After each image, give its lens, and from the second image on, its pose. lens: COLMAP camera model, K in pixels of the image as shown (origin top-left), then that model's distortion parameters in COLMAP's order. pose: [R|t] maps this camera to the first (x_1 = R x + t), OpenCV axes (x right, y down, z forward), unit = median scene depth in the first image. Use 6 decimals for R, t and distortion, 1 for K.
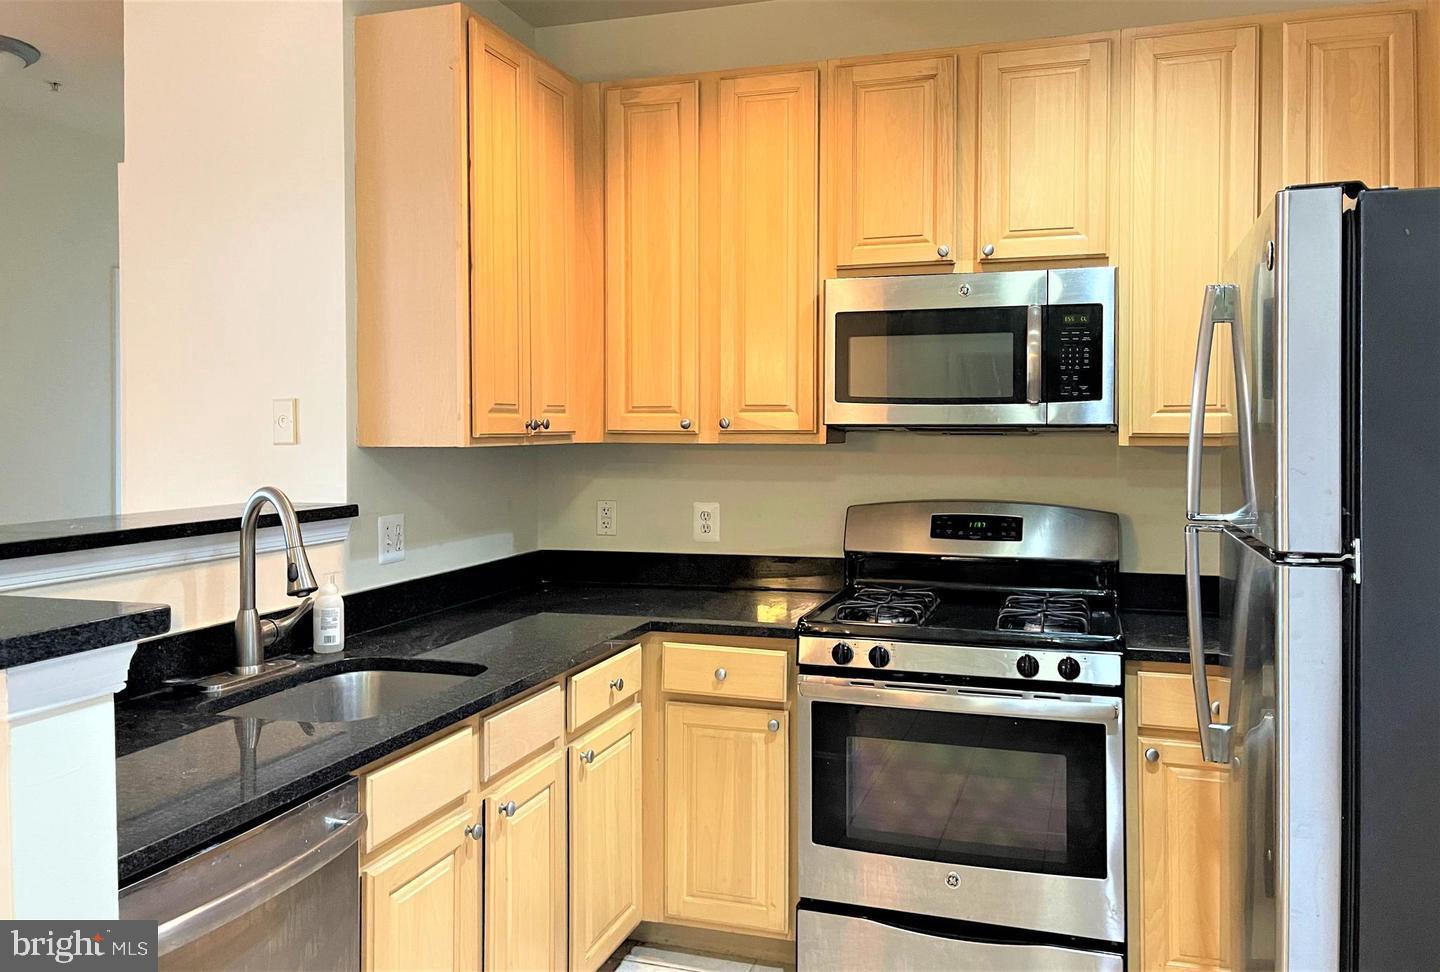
lens RADIAL K [[1120.8, 0, 718.7], [0, 1120.8, 415.8], [0, 0, 1]] dist [0.064768, -0.097902]
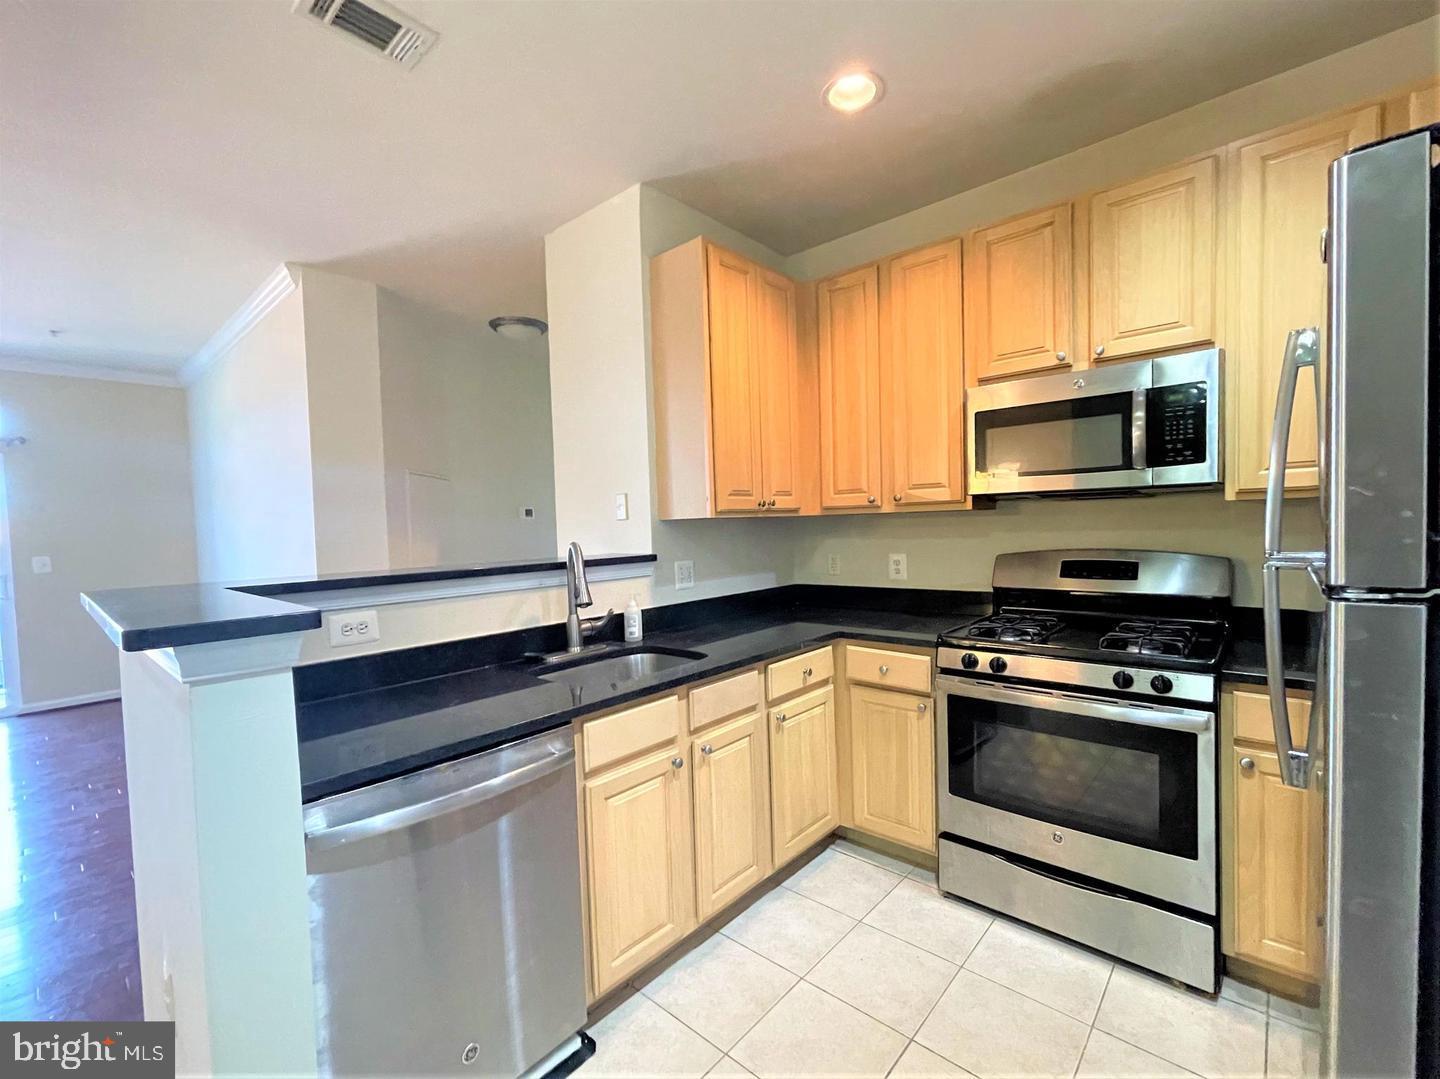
lens RADIAL K [[622.2, 0, 720.0], [0, 622.2, 539.5], [0, 0, 1]] dist [0.000693, 0.000139]
pose [[0.916292, -0.017209, -0.400142, 0.133081], [0.034694, 0.998731, 0.036494, 0.026071], [0.399006, -0.047321, 0.915726, 0.191706]]
